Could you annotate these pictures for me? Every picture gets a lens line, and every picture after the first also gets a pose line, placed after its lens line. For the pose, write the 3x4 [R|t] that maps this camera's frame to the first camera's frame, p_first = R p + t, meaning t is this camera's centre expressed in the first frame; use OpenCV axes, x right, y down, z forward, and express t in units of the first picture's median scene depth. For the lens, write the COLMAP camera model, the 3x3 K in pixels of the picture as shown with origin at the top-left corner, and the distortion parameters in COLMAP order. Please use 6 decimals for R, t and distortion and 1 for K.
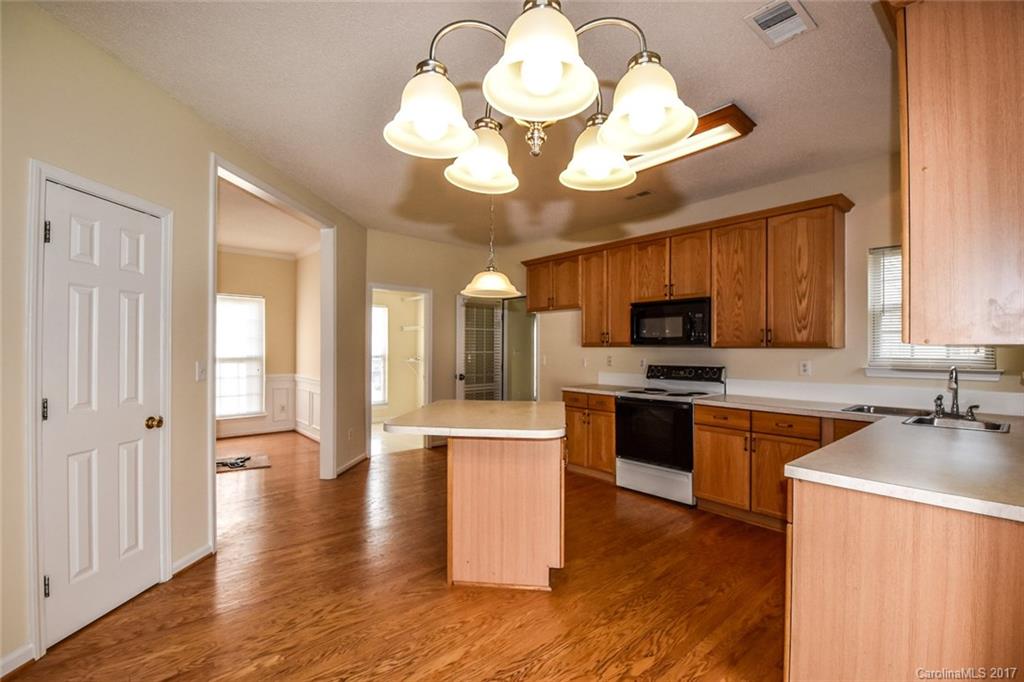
lens RADIAL K [[446.6, 0, 514.6], [0, 446.6, 344.3], [0, 0, 1]] dist [0.000679, -0.000211]
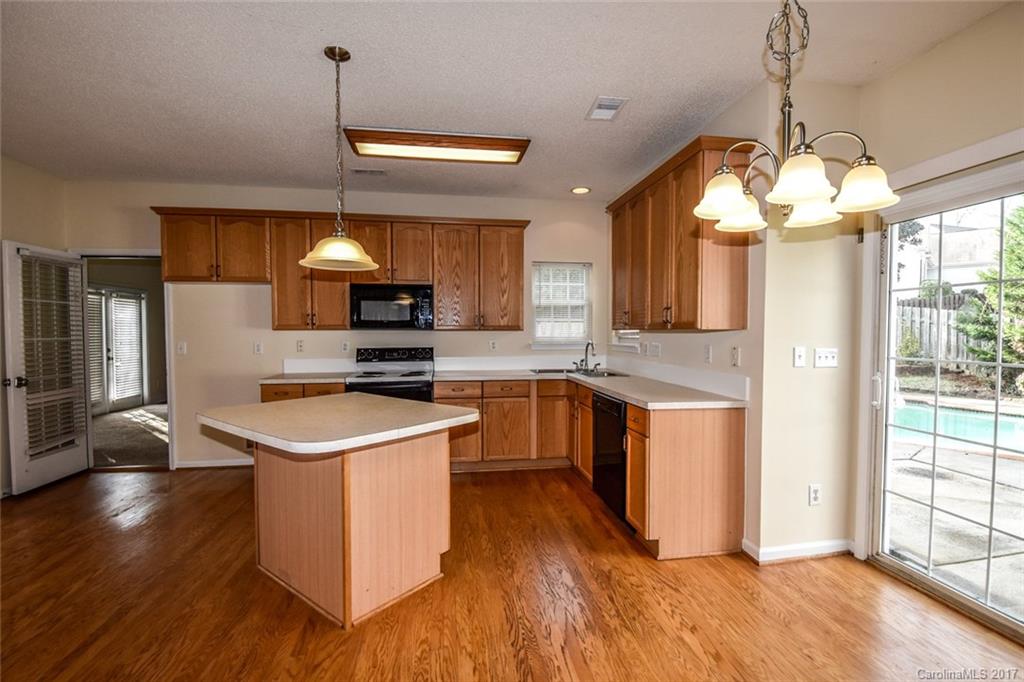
lens RADIAL K [[459.8, 0, 515.8], [0, 459.8, 342.5], [0, 0, 1]] dist [-0.001554, -0.000589]
pose [[0.534878, -0.024685, 0.844569, -0.446522], [-0.004005, 0.999488, 0.031750, 0.000469], [-0.844920, -0.020365, 0.534505, 0.215621]]
